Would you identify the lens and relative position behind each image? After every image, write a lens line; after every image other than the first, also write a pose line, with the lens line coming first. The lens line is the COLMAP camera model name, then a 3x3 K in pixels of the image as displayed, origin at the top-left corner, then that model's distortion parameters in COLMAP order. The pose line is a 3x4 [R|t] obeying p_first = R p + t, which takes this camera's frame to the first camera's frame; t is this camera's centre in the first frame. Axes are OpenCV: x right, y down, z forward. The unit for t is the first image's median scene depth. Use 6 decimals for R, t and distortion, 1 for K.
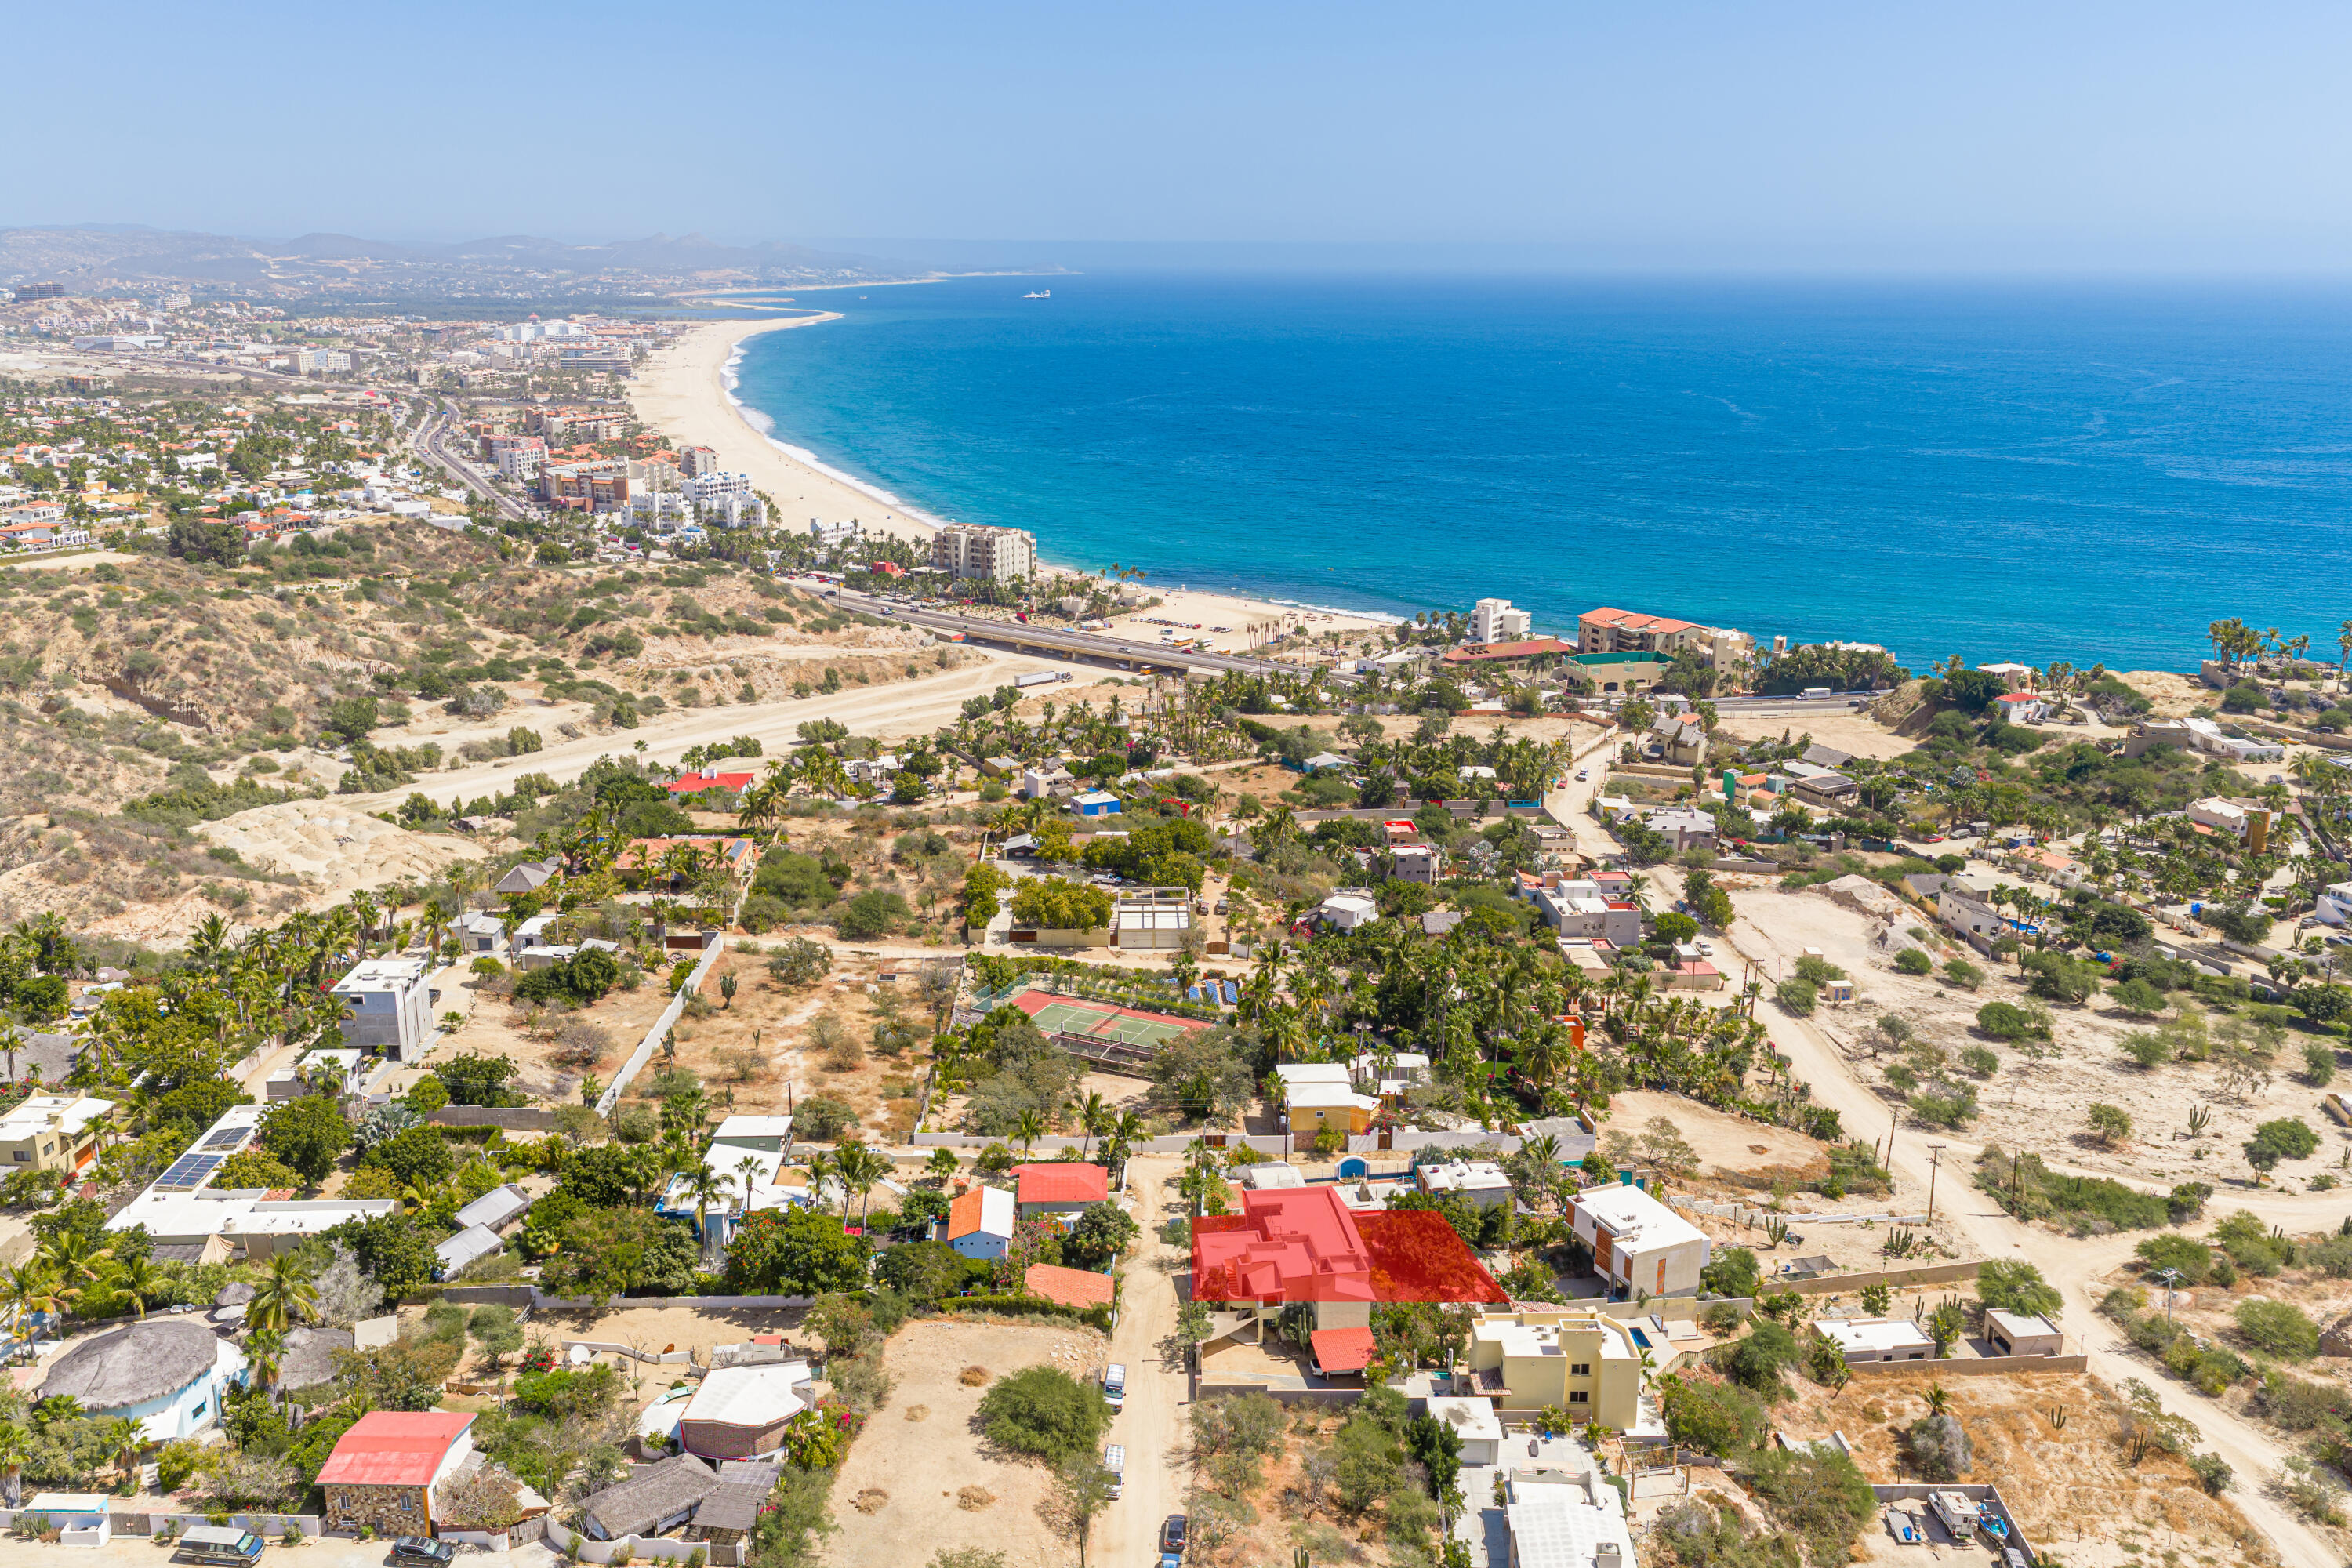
lens RADIAL K [[1942.9, 0, 1179.8], [0, 1942.9, 778.0], [0, 0, 1]] dist [0.066632, -0.059861]
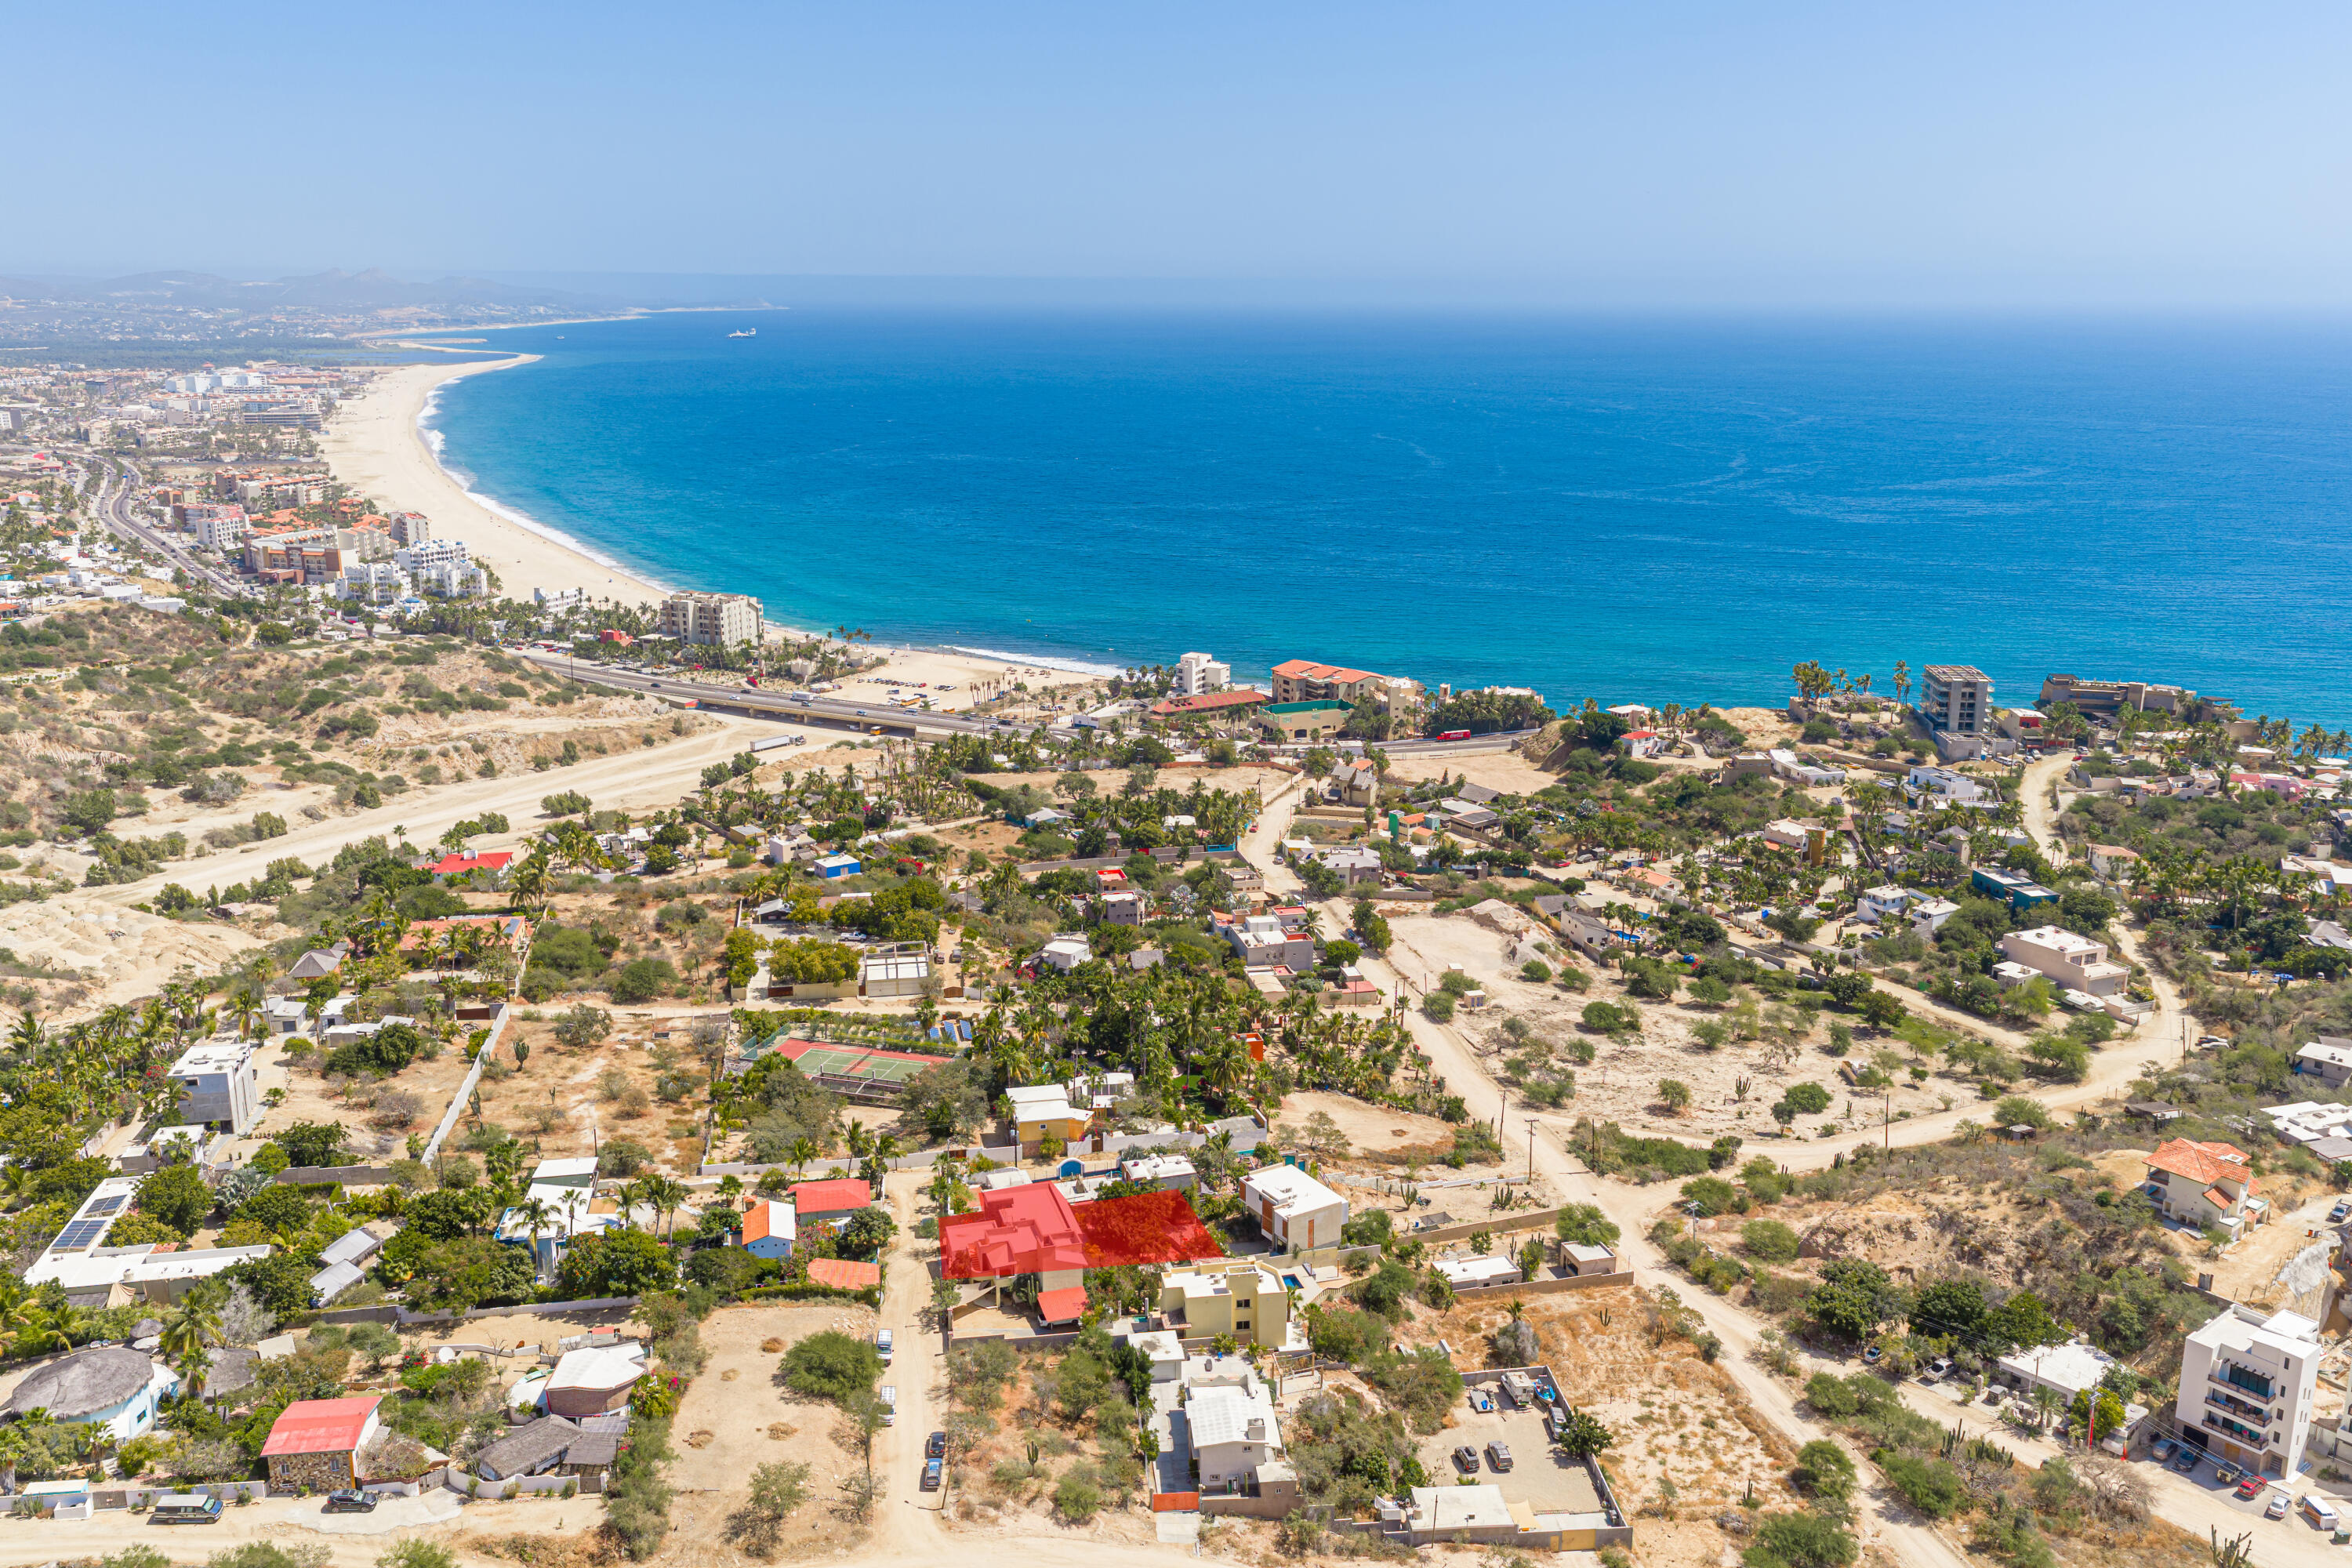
lens RADIAL K [[1942.9, 0, 1179.8], [0, 1942.9, 778.0], [0, 0, 1]] dist [0.066632, -0.059861]
pose [[0.989572, -0.038474, 0.138805, -0.002908], [0.040621, 0.999094, -0.012668, -0.018645], [-0.138192, 0.018174, 0.990239, -0.156787]]
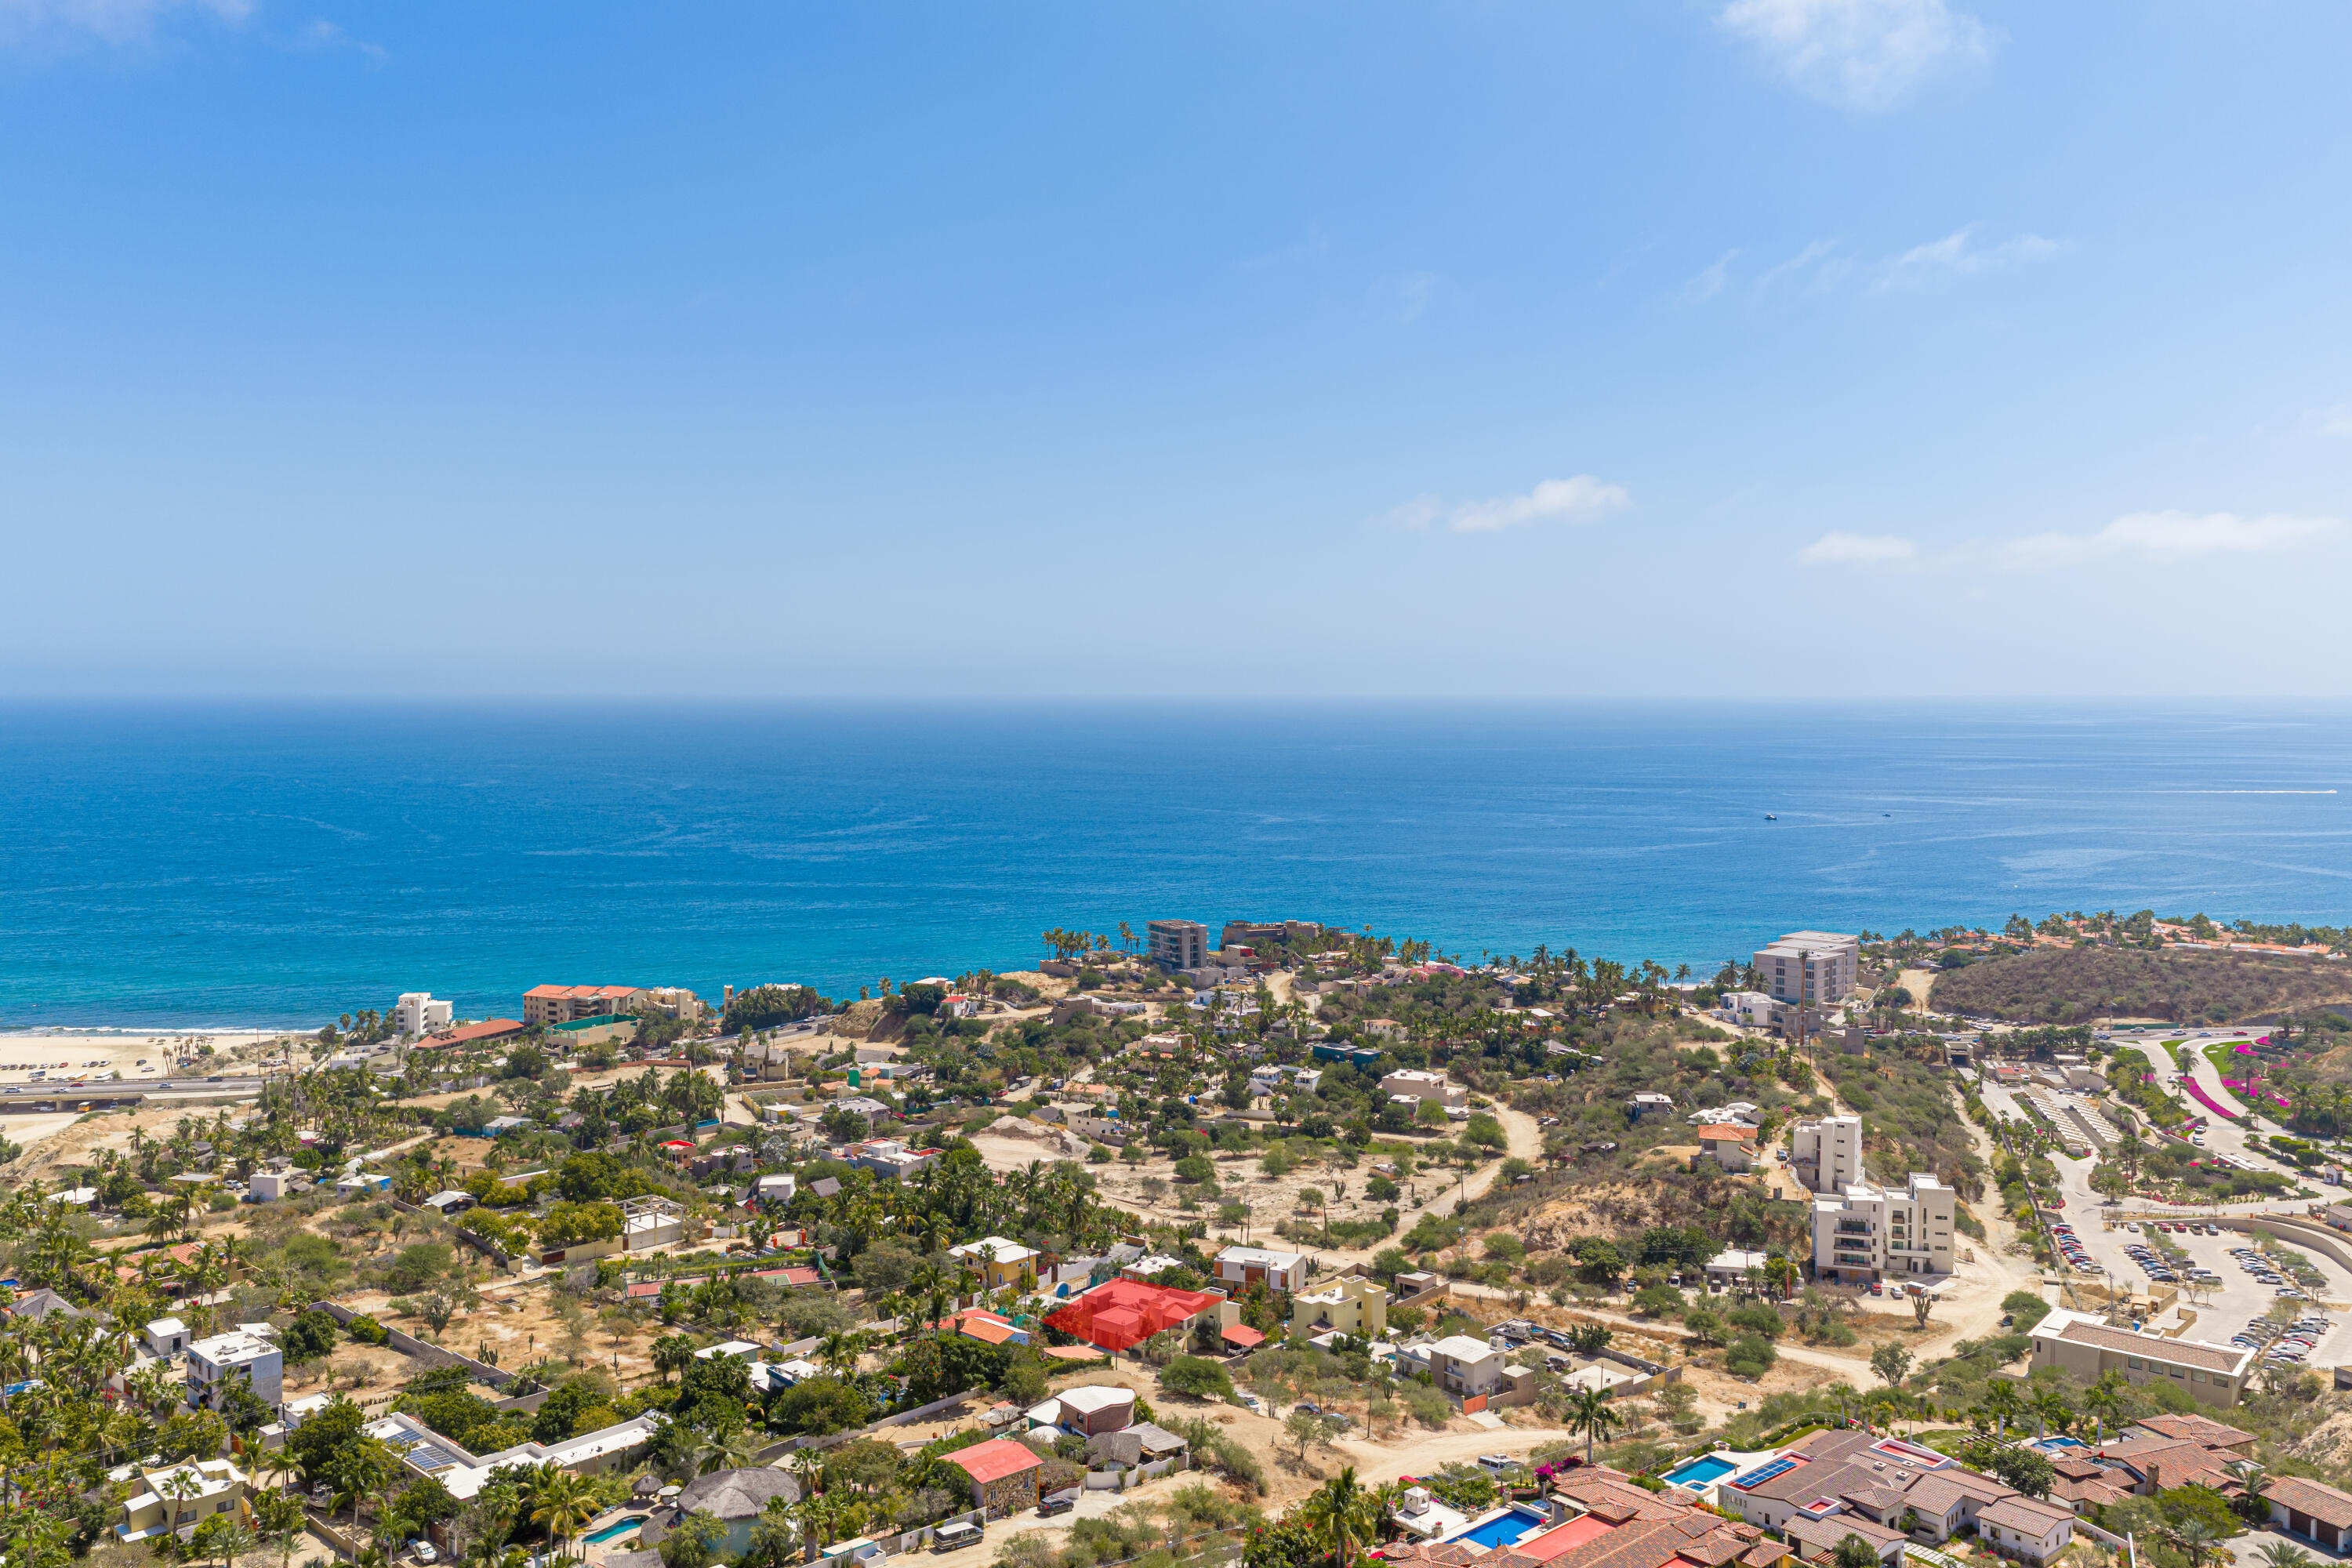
lens RADIAL K [[1942.9, 0, 1179.8], [0, 1942.9, 778.0], [0, 0, 1]] dist [0.066632, -0.059861]
pose [[0.720456, -0.039927, 0.692351, -0.568322], [0.183611, 0.973697, -0.134913, 0.029117], [-0.668753, 0.224322, 0.708836, -0.110177]]
